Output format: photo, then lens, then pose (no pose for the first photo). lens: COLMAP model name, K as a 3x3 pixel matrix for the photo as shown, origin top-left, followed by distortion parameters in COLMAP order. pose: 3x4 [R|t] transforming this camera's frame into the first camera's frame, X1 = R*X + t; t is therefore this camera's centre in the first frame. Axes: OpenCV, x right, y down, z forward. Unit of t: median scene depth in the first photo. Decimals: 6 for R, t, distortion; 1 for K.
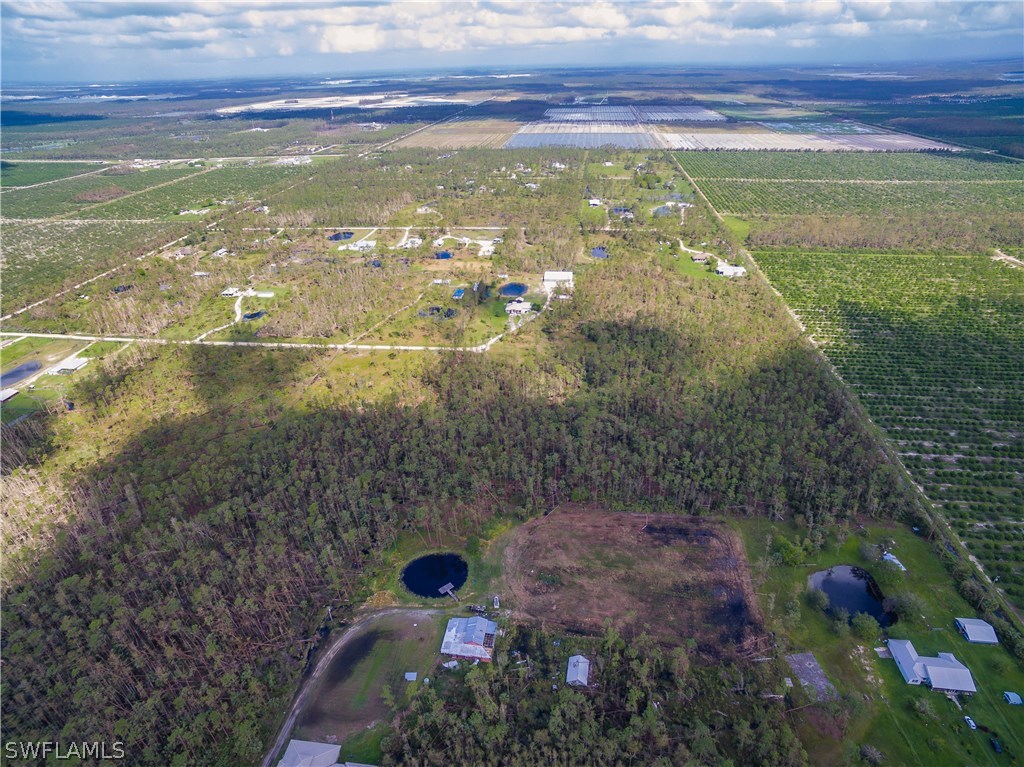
lens RADIAL K [[595.9, 0, 513.2], [0, 595.9, 385.9], [0, 0, 1]] dist [-0.118193, 0.085112]
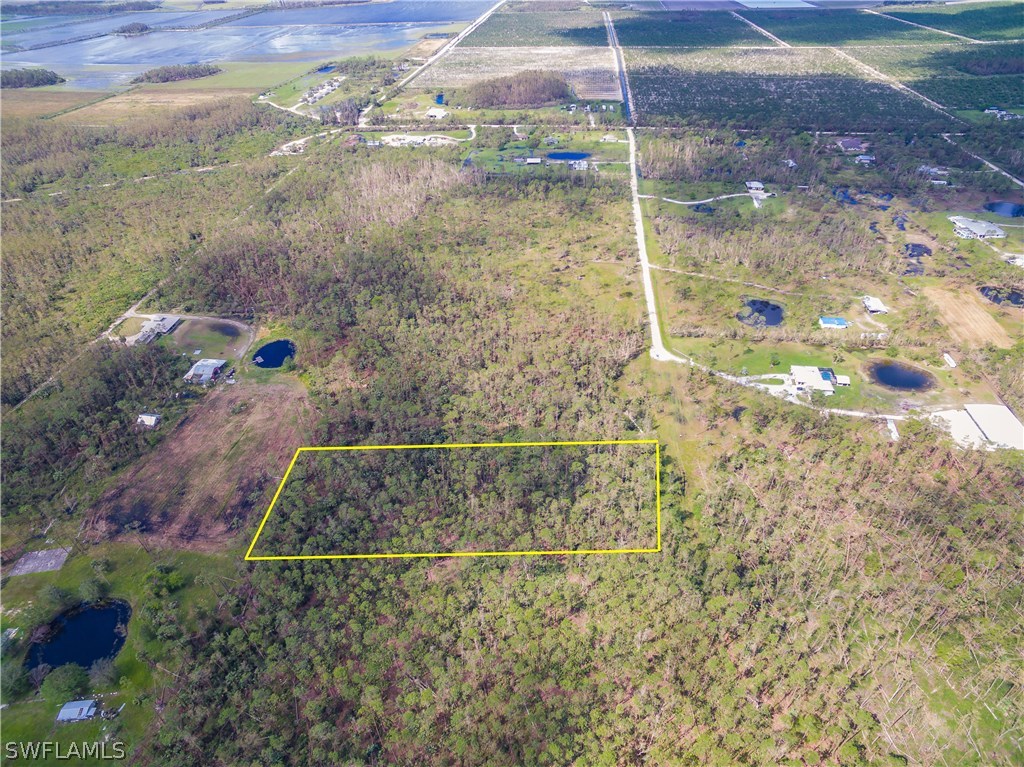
lens RADIAL K [[595.9, 0, 513.2], [0, 595.9, 385.9], [0, 0, 1]] dist [-0.118193, 0.085112]
pose [[0.006313, 0.646638, -0.762771, 0.939297], [-0.471684, 0.674522, 0.567921, -0.646082], [0.881745, 0.356201, 0.309267, 1.089534]]
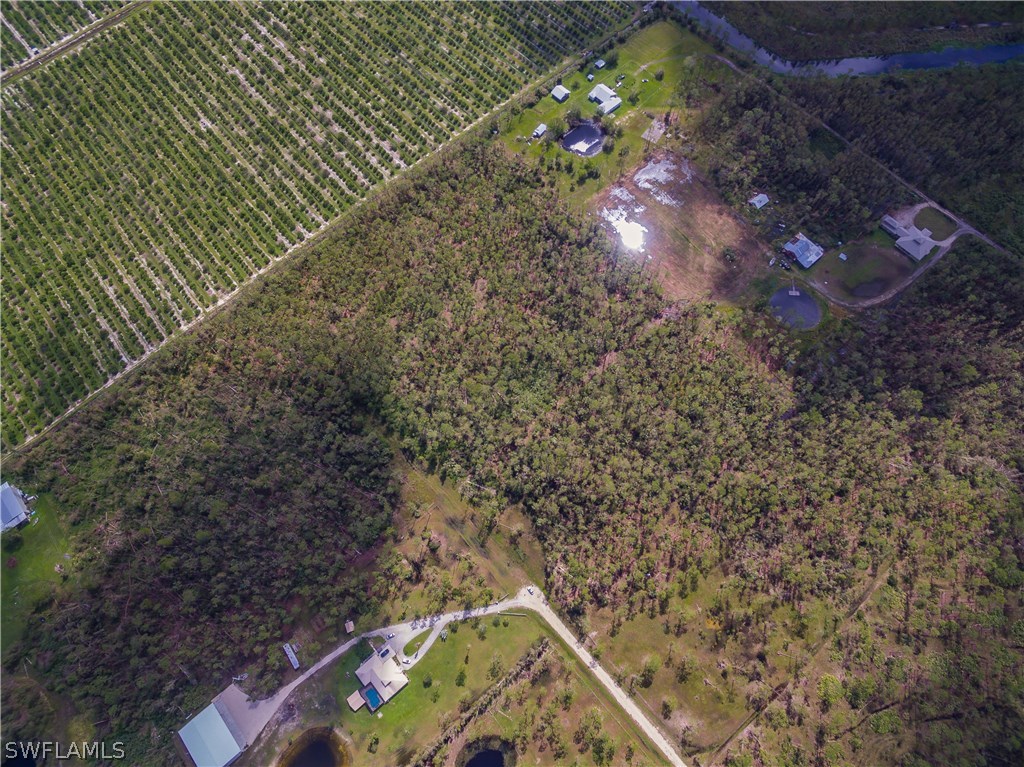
lens RADIAL K [[595.9, 0, 513.2], [0, 595.9, 385.9], [0, 0, 1]] dist [-0.118193, 0.085112]
pose [[-0.740115, -0.606881, 0.289698, -0.148904], [0.385106, -0.029336, 0.922406, -1.155549], [-0.551292, 0.794251, 0.255425, 1.155350]]
